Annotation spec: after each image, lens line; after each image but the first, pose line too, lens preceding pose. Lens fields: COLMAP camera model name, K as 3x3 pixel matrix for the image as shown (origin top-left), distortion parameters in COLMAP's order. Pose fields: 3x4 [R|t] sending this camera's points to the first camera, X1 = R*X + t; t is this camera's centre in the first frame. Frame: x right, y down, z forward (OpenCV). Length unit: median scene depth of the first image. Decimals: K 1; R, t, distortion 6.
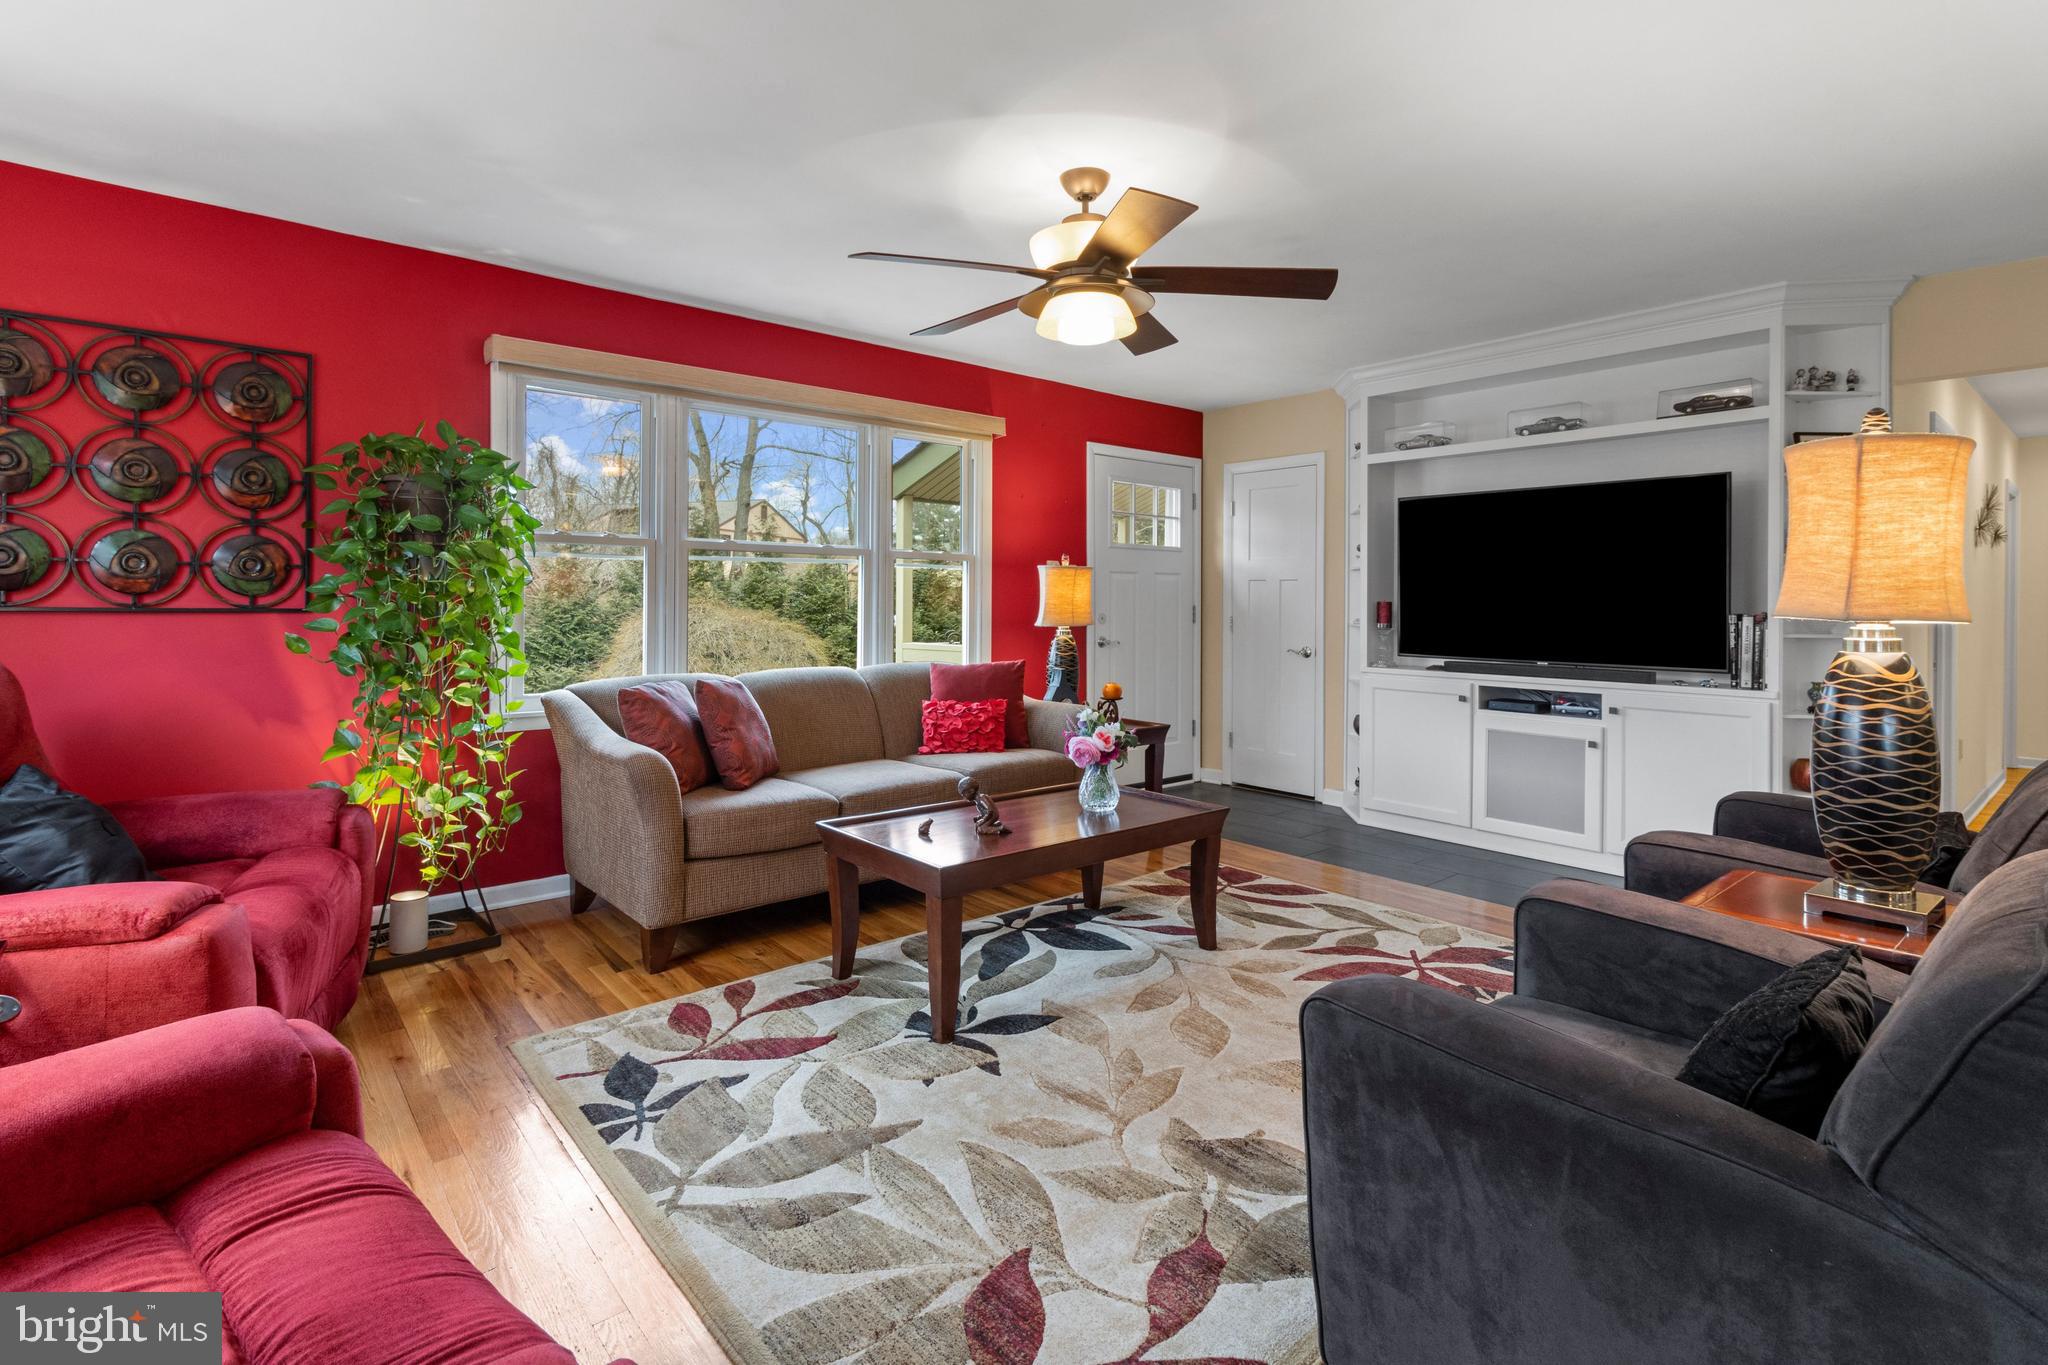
lens RADIAL K [[958.1, 0, 1025.5], [0, 958.1, 653.1], [0, 0, 1]] dist [0.000946, 0.000059]
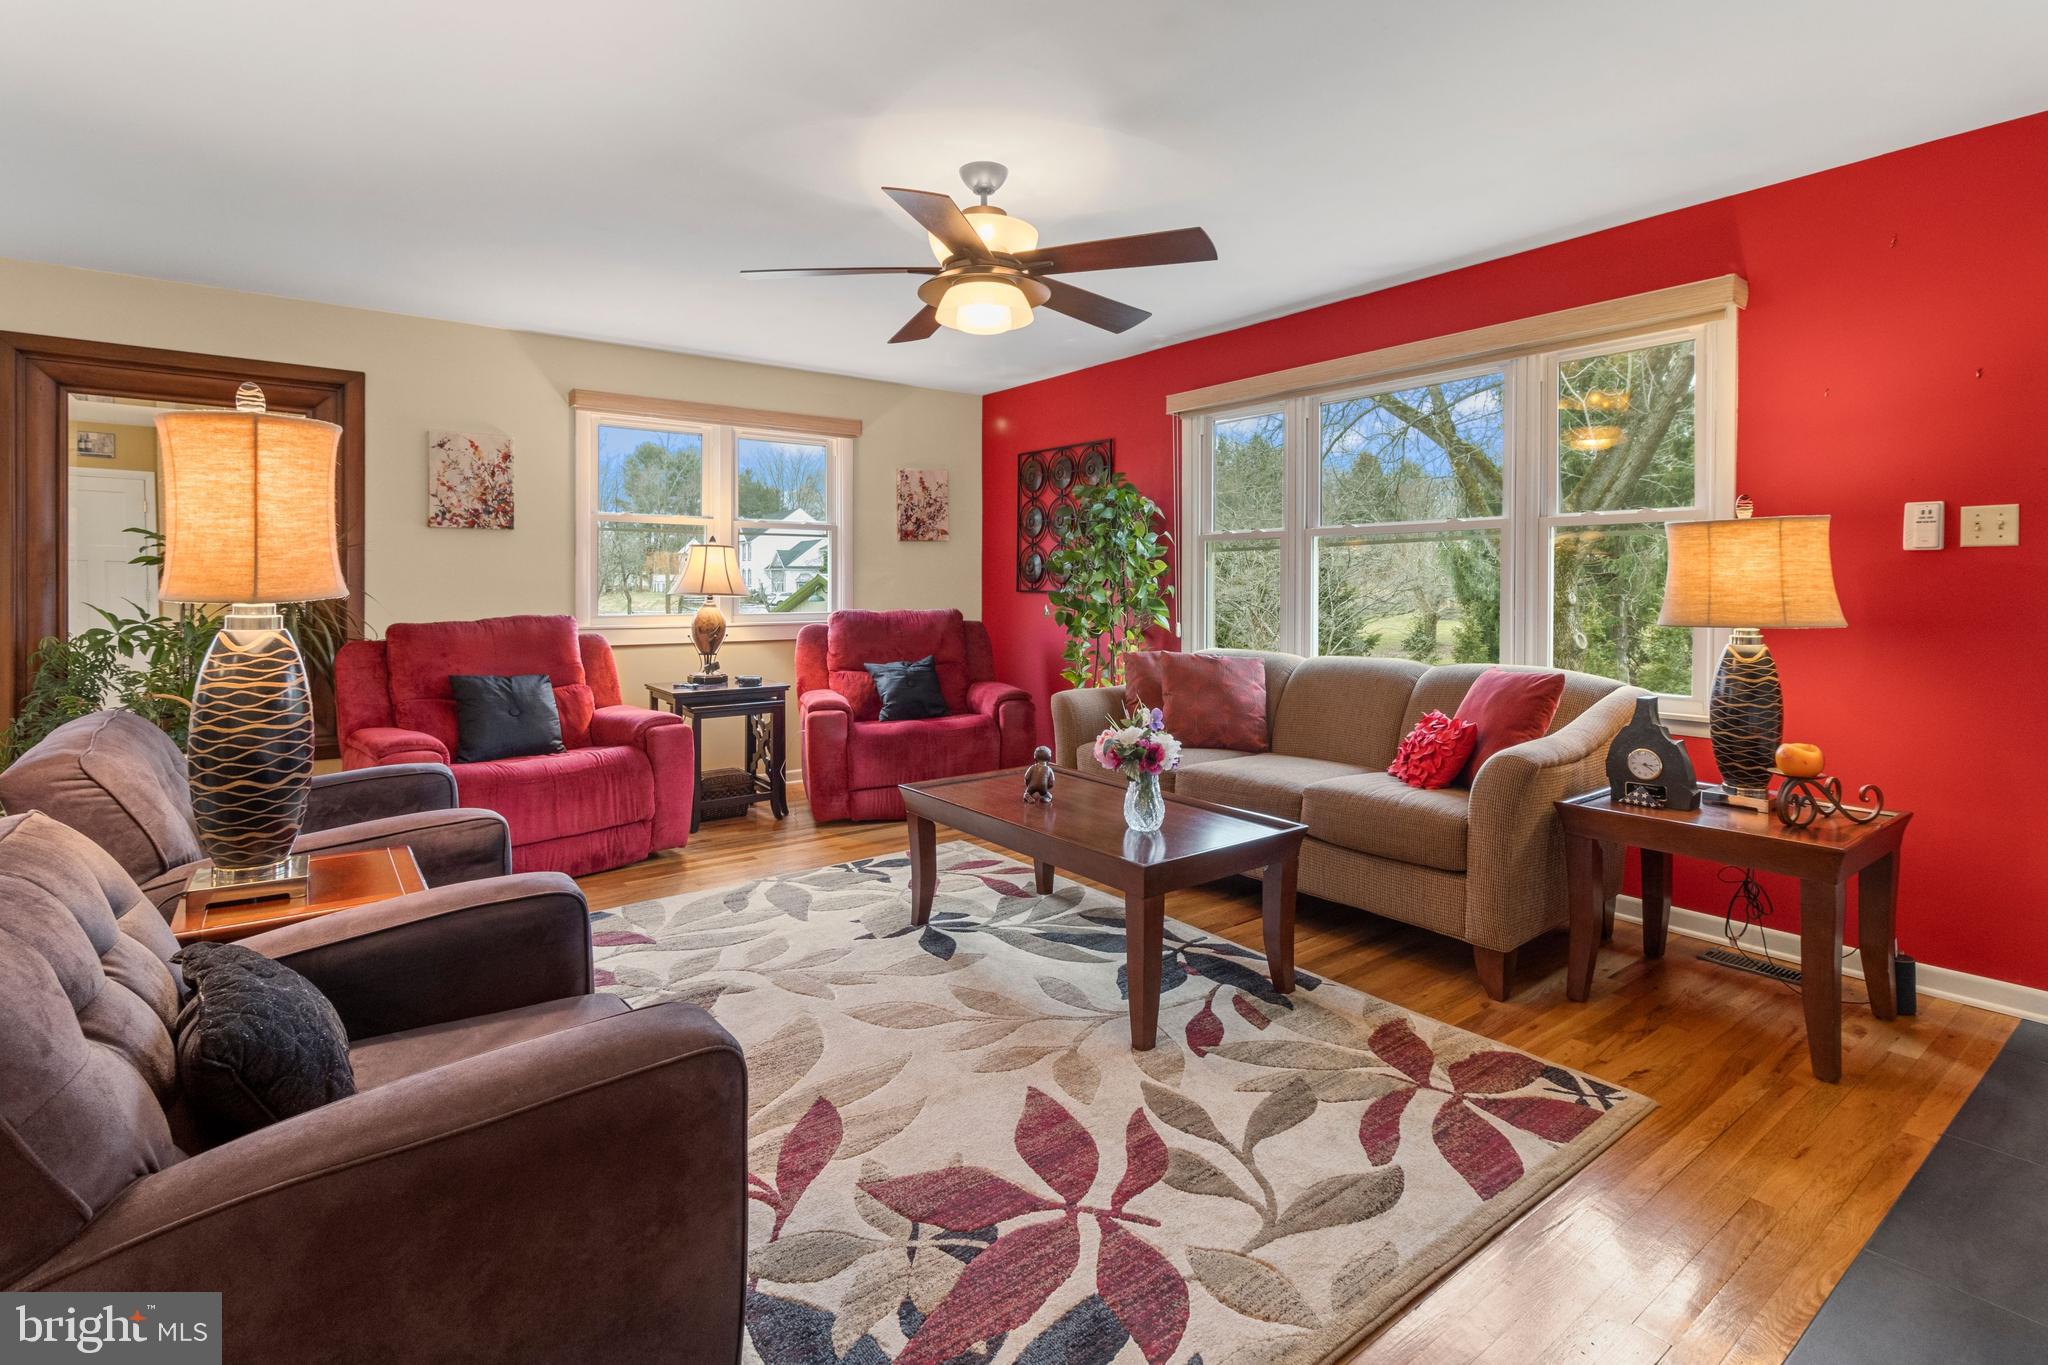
lens RADIAL K [[981.6, 0, 1025.3], [0, 981.6, 593.8], [0, 0, 1]] dist [0.010730, -0.000056]
pose [[-0.055400, 0.004362, -0.998455, 1.000024], [-0.049402, 0.998754, 0.007104, -0.047189], [0.997241, 0.049719, -0.055115, 0.974226]]
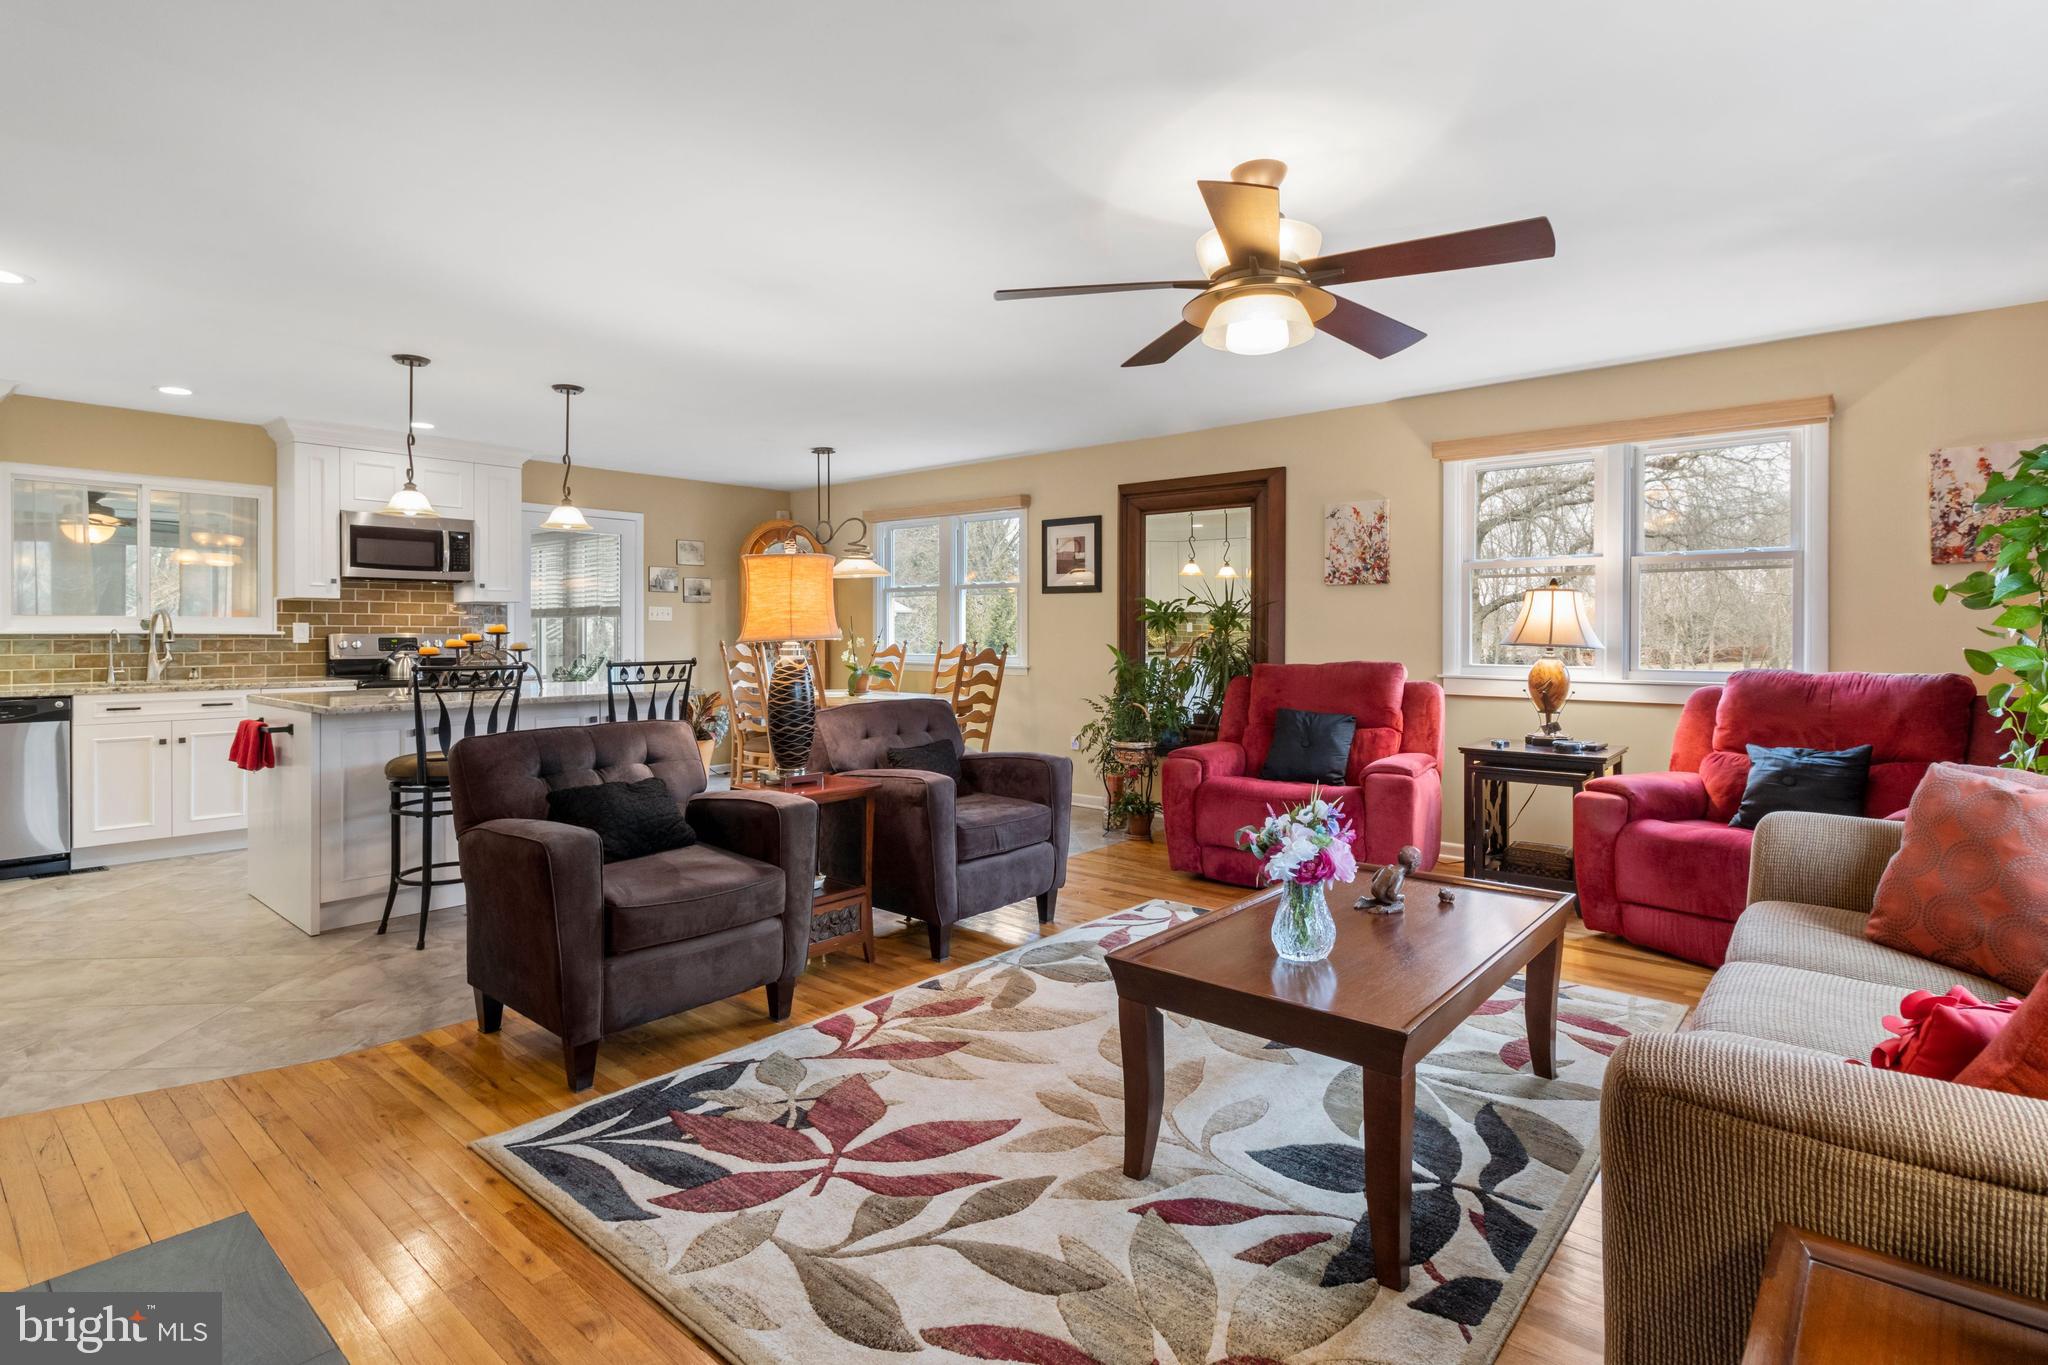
lens RADIAL K [[1007.5, 0, 1017.8], [0, 1007.5, 633.4], [0, 0, 1]] dist [0.001486, 0.000550]
pose [[-0.989132, -0.005557, -0.146922, 0.385781], [-0.013000, 0.998677, 0.049748, -0.088665], [0.146452, 0.051117, -0.987896, 1.705755]]
